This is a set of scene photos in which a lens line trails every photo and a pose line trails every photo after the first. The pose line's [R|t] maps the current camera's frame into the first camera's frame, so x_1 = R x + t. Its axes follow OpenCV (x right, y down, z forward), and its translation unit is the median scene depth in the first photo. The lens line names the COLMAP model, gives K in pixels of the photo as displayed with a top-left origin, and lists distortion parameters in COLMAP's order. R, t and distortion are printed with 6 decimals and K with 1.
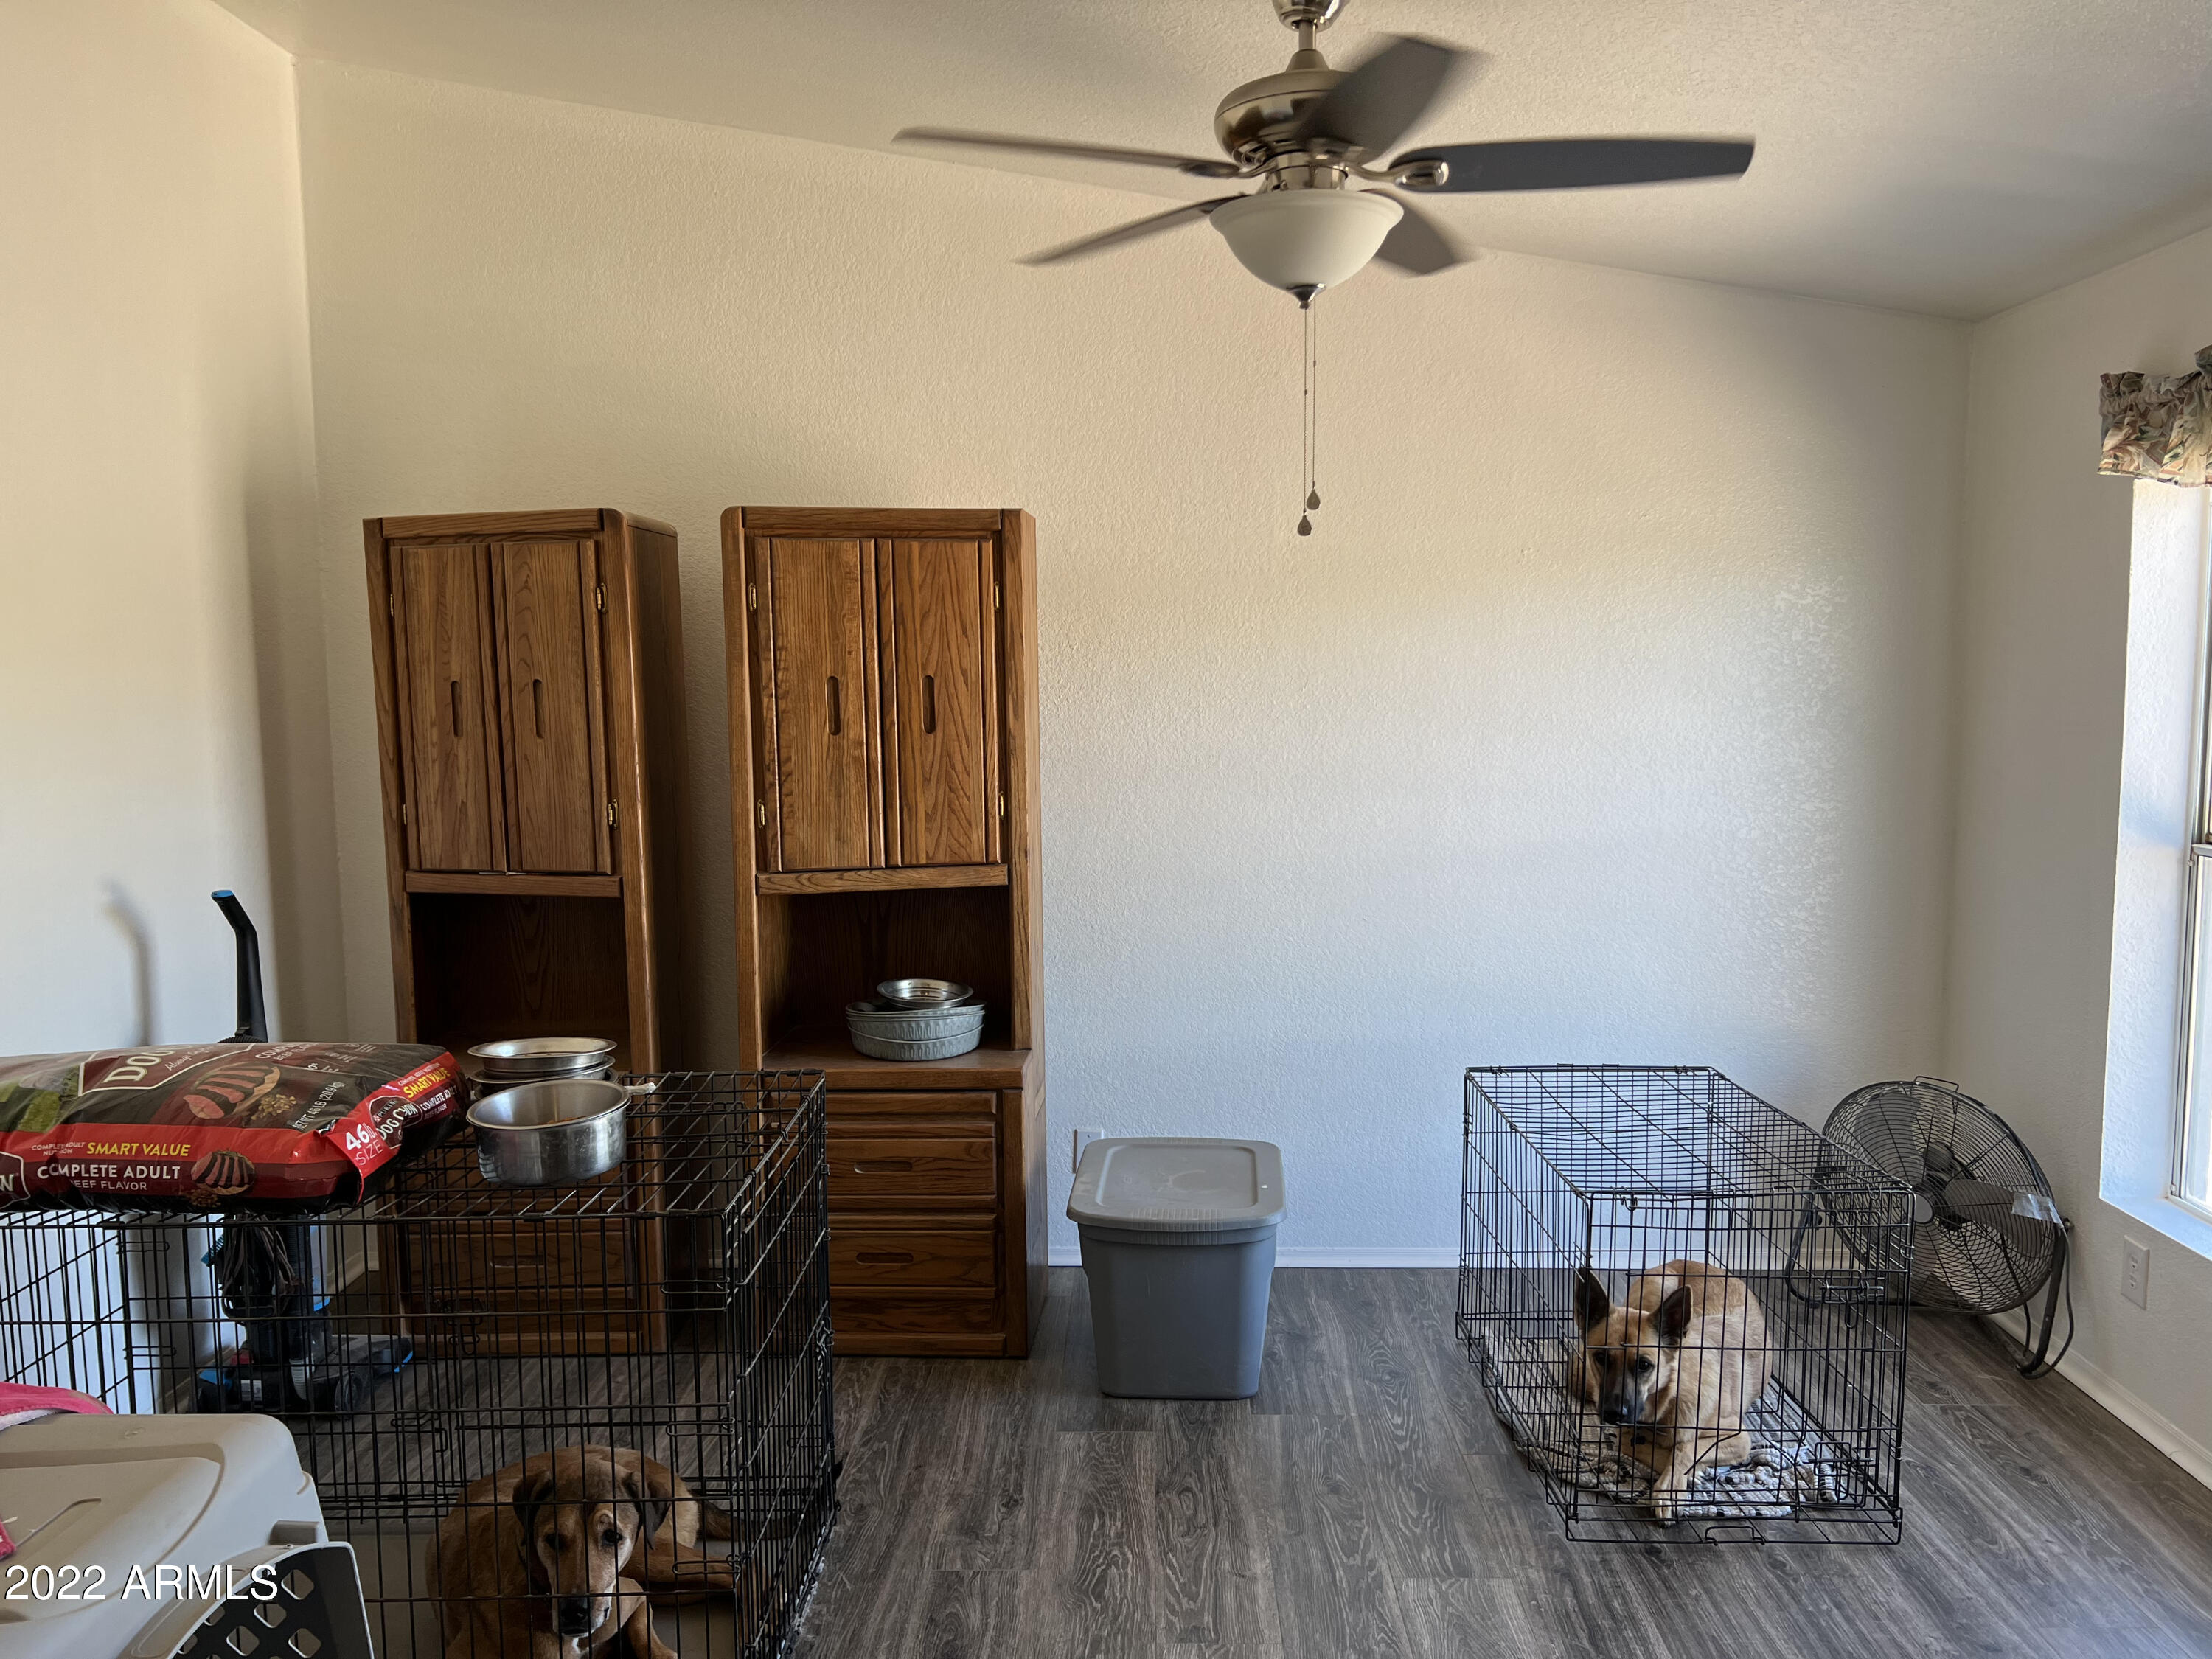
lens RADIAL K [[1672.1, 0, 1115.8], [0, 1672.1, 832.7], [0, 0, 1]] dist [0.048369, -0.065759]
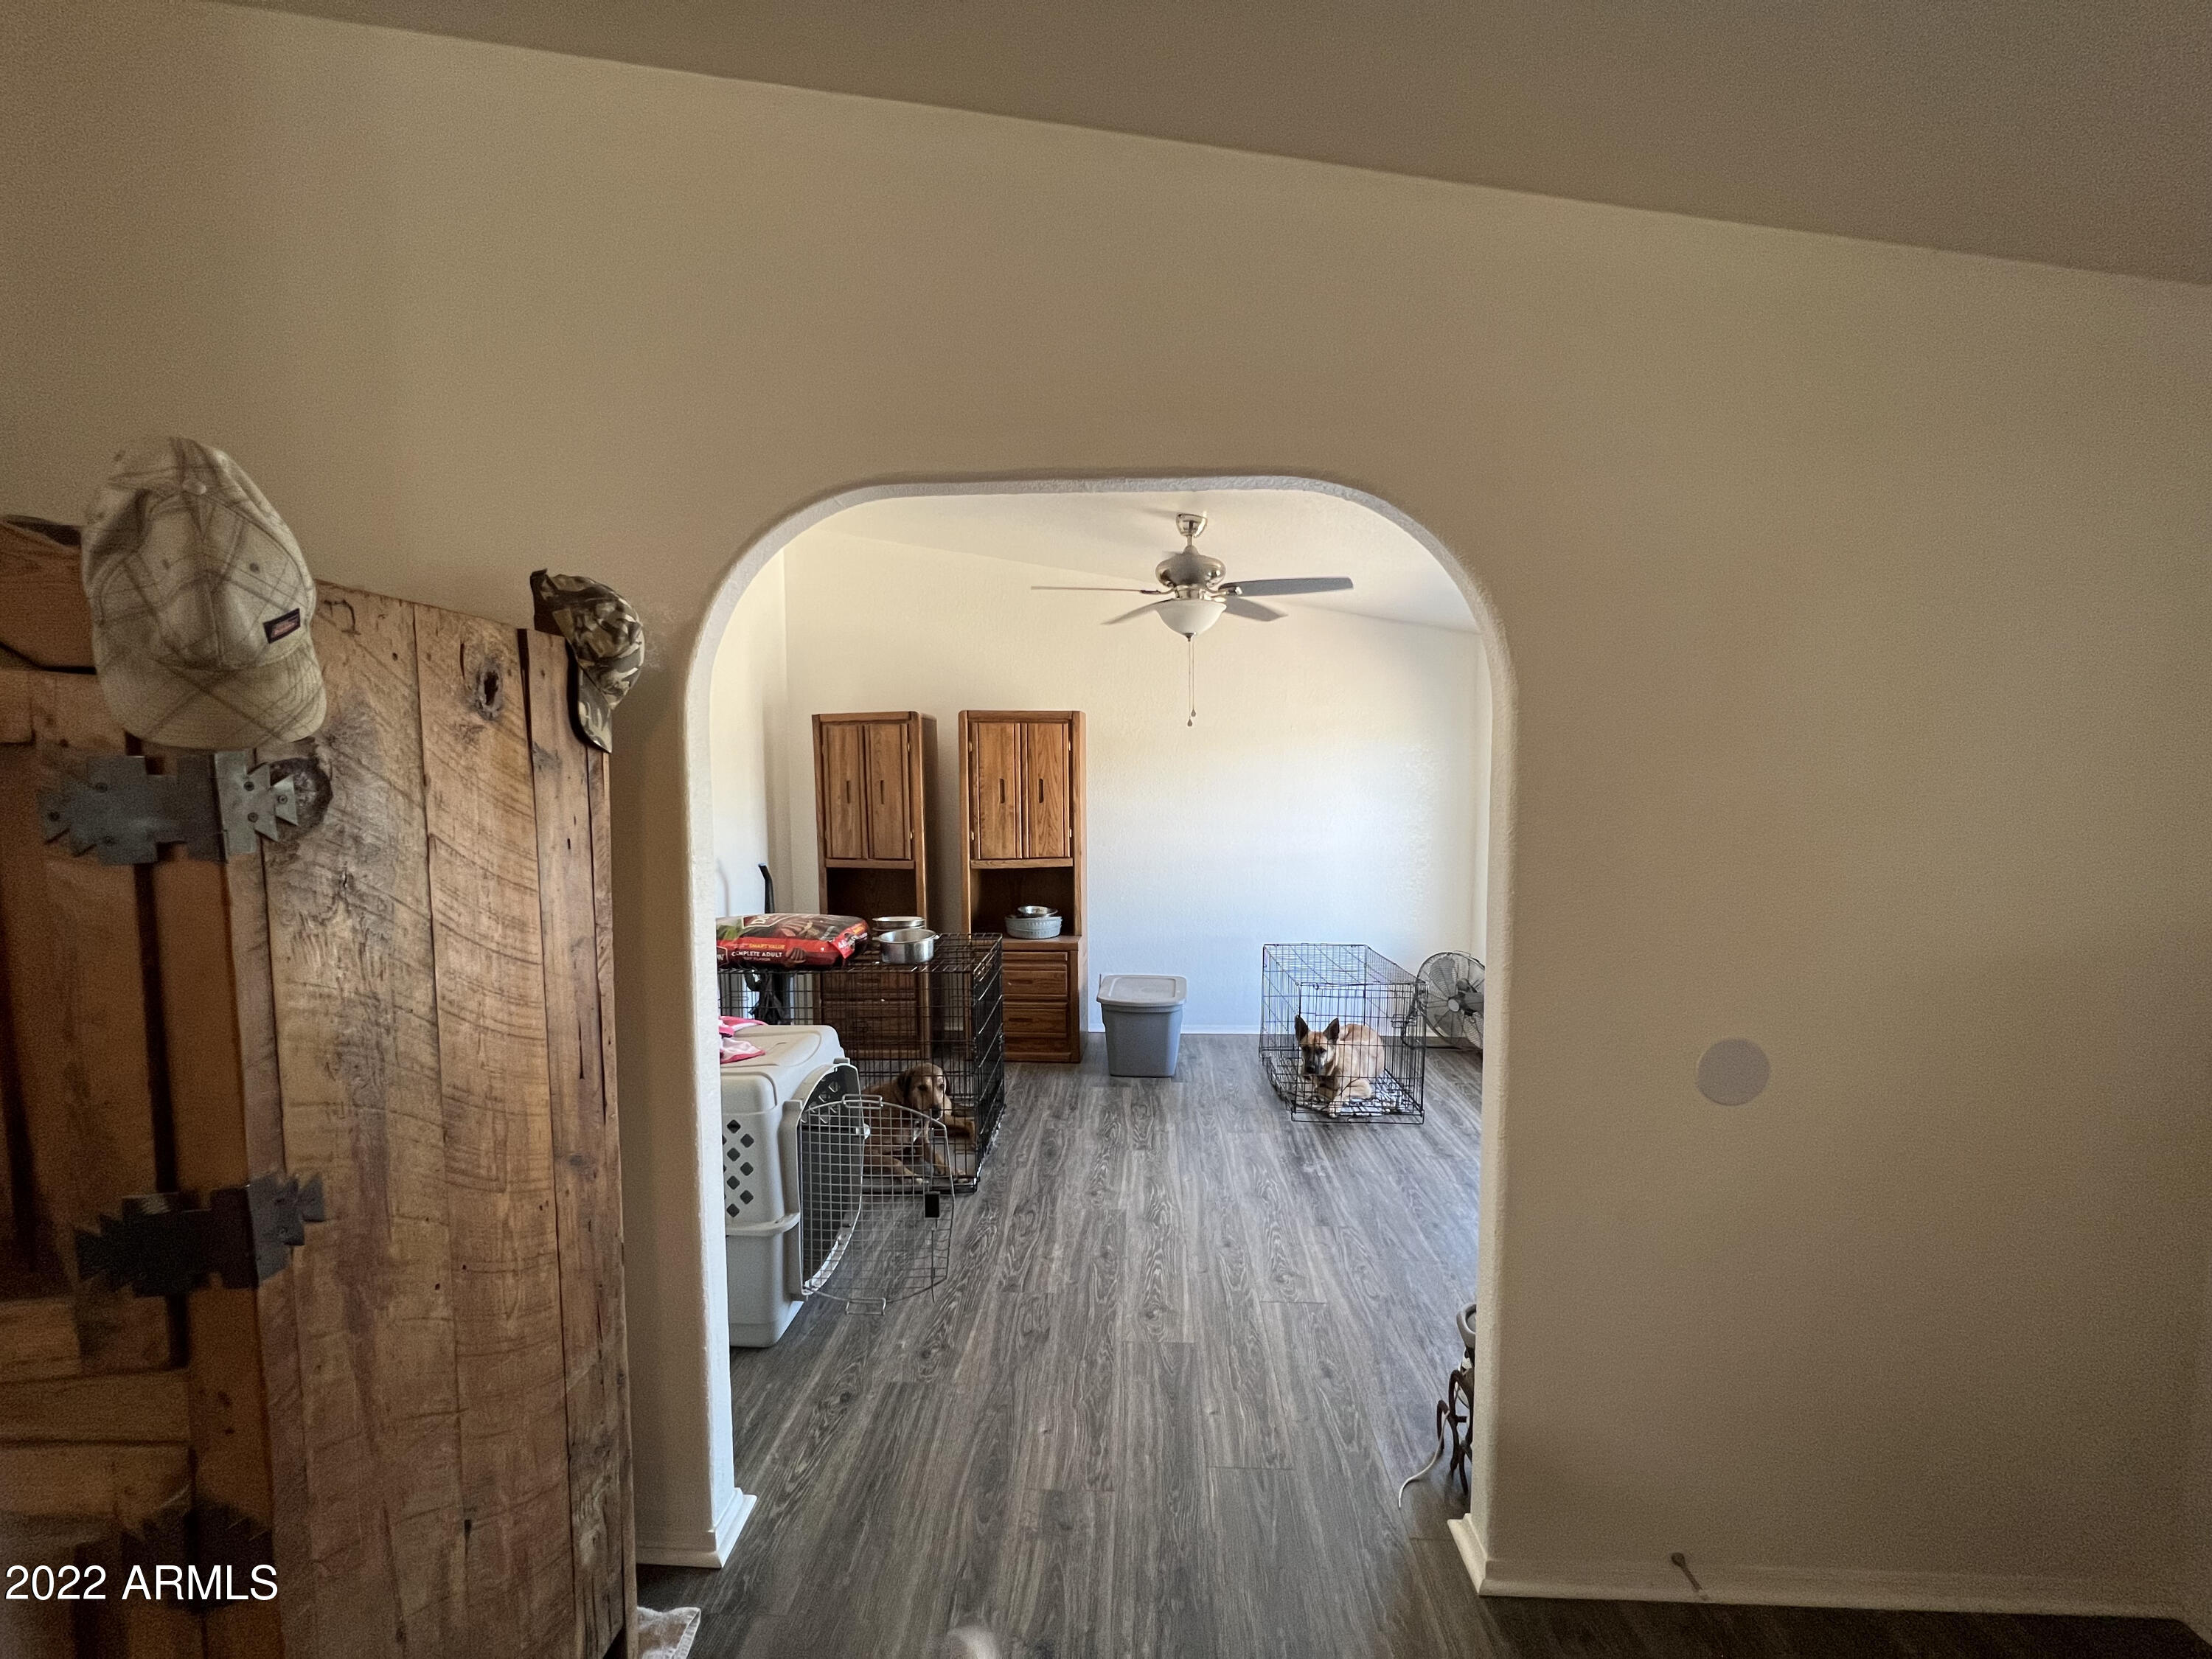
lens RADIAL K [[886.3, 0, 1100.6], [0, 886.3, 845.7], [0, 0, 1]] dist [-0.006459, 0.002283]
pose [[0.999624, 0.007845, -0.026260, 0.009449], [-0.008317, 0.999805, -0.017923, 0.026225], [0.026114, 0.018135, 0.999494, -0.294158]]
